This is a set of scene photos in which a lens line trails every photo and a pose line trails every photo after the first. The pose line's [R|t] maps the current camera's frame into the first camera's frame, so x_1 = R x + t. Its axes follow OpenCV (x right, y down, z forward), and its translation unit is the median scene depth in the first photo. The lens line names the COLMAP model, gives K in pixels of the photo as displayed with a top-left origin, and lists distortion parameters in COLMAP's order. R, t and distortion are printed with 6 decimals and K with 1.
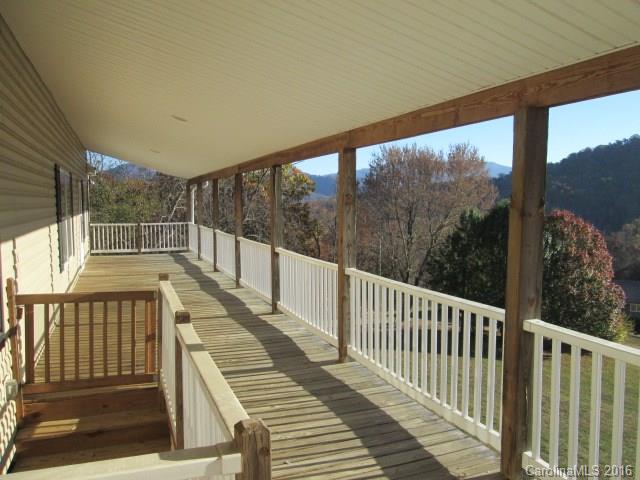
lens RADIAL K [[534.7, 0, 320.7], [0, 534.7, 242.2], [0, 0, 1]] dist [-0.042374, 0.014391]
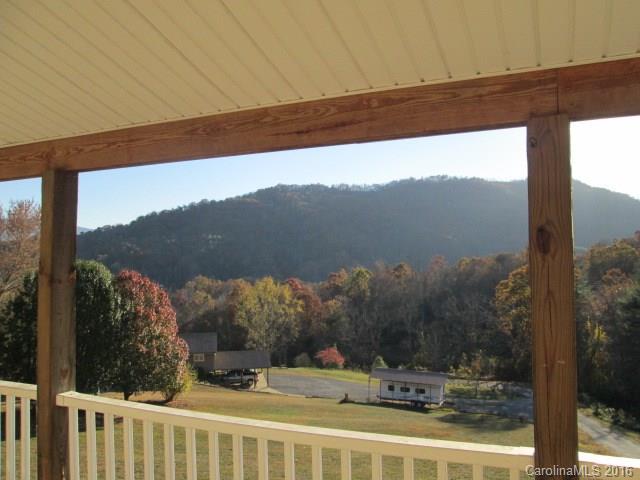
lens RADIAL K [[534.7, 0, 320.3], [0, 534.7, 235.7], [0, 0, 1]] dist [-0.042374, 0.014391]
pose [[0.721600, 0.025068, 0.691857, 0.005852], [0.062142, 0.992965, -0.100792, -0.000588], [-0.689516, 0.115724, 0.714965, -0.000774]]
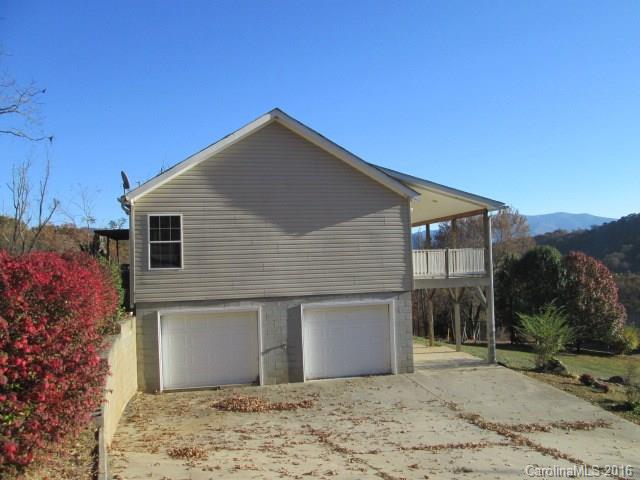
lens RADIAL K [[534.7, 0, 319.8], [0, 534.7, 240.7], [0, 0, 1]] dist [-0.042374, 0.014391]
pose [[0.986685, -0.034958, -0.158840, 0.006435], [0.016505, 0.993107, -0.116039, 0.068447], [0.161802, 0.111873, 0.980461, -0.543809]]
